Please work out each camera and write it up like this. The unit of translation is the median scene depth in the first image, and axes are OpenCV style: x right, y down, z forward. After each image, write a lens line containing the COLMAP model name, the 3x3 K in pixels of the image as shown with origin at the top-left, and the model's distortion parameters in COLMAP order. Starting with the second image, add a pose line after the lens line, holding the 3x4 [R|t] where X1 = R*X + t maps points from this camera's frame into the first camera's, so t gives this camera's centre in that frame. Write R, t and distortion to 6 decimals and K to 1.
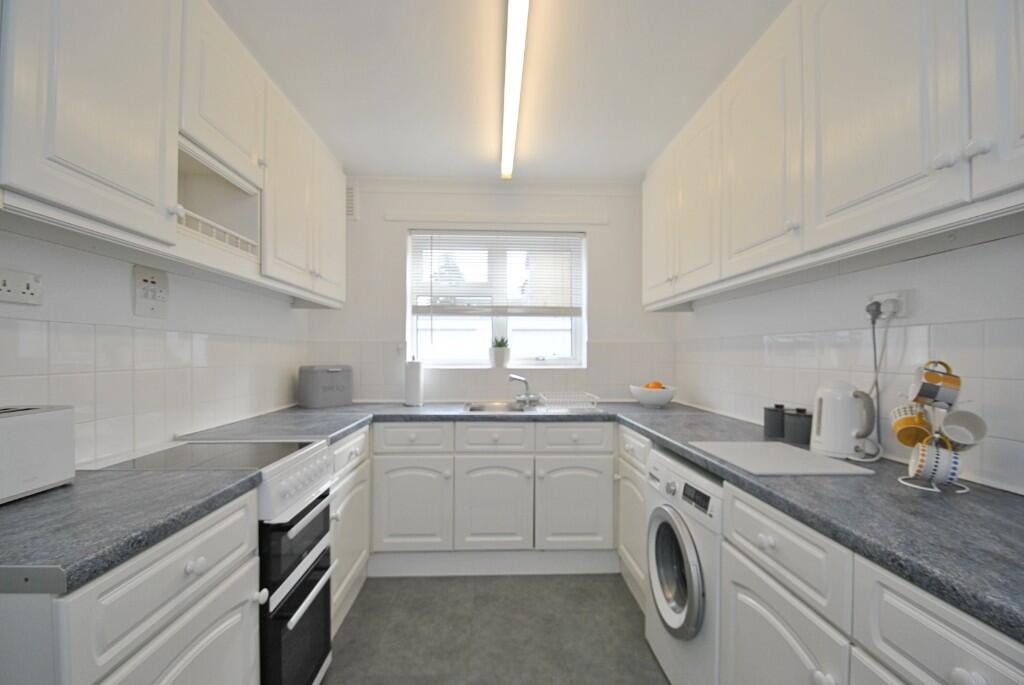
lens RADIAL K [[449.6, 0, 508.5], [0, 449.6, 359.8], [0, 0, 1]] dist [0.009980, -0.011440]
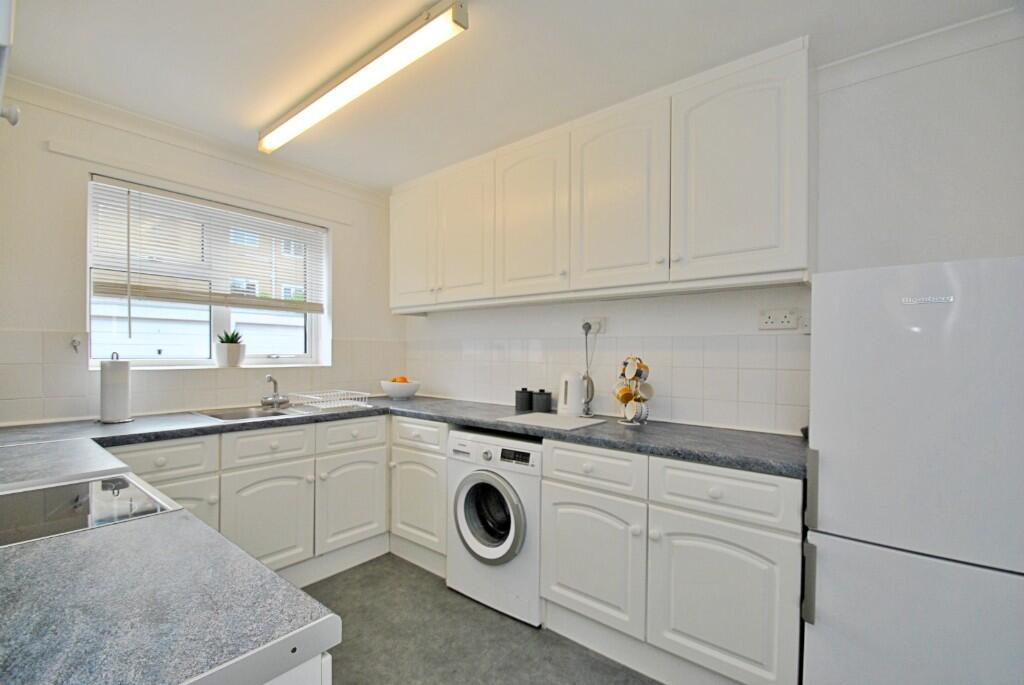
lens RADIAL K [[449.6, 0, 508.5], [0, 449.6, 359.8], [0, 0, 1]] dist [0.009980, -0.011440]
pose [[0.662734, -0.007790, 0.748815, -0.387273], [0.002987, 0.999965, 0.007759, -0.002103], [-0.748849, -0.002906, 0.662734, 0.059313]]
